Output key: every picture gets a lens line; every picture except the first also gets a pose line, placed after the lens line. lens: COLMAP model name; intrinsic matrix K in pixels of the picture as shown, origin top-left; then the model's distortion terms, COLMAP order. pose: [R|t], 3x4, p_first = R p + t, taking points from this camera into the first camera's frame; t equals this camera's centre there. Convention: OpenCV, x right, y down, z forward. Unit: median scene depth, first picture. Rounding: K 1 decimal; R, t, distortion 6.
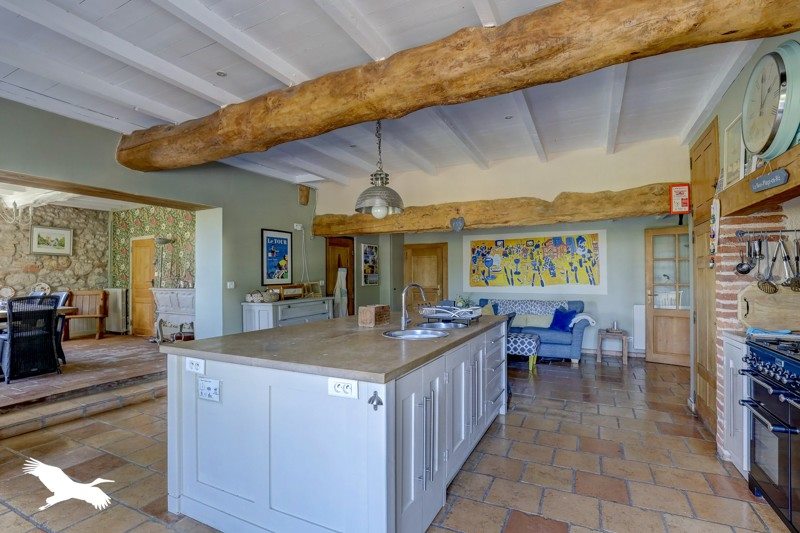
lens RADIAL K [[377.9, 0, 399.6], [0, 377.9, 270.1], [0, 0, 1]] dist [-0.000025, 0.000000]
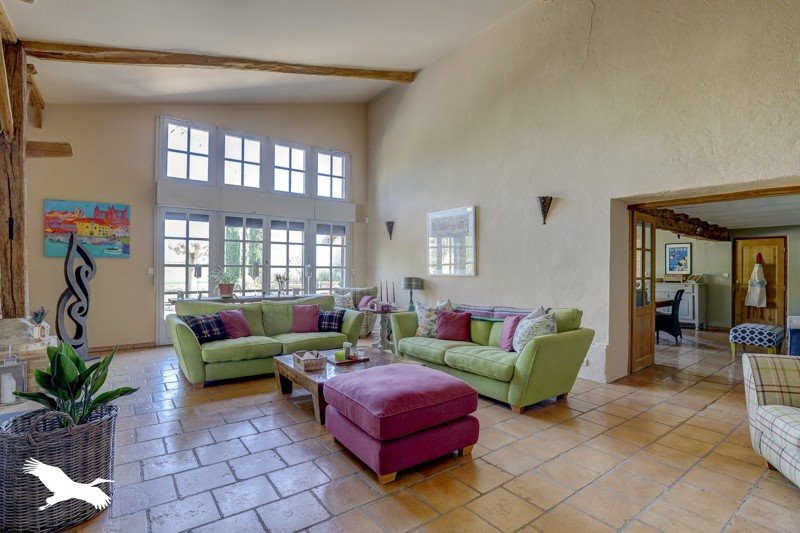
lens RADIAL K [[383.3, 0, 399.9], [0, 383.3, 267.5], [0, 0, 1]] dist [0.000071, 0.000010]
pose [[-0.447048, -0.005164, -0.894495, 1.827372], [0.000432, 0.999982, -0.005988, 0.016937], [0.894510, -0.003063, -0.447038, 0.635611]]
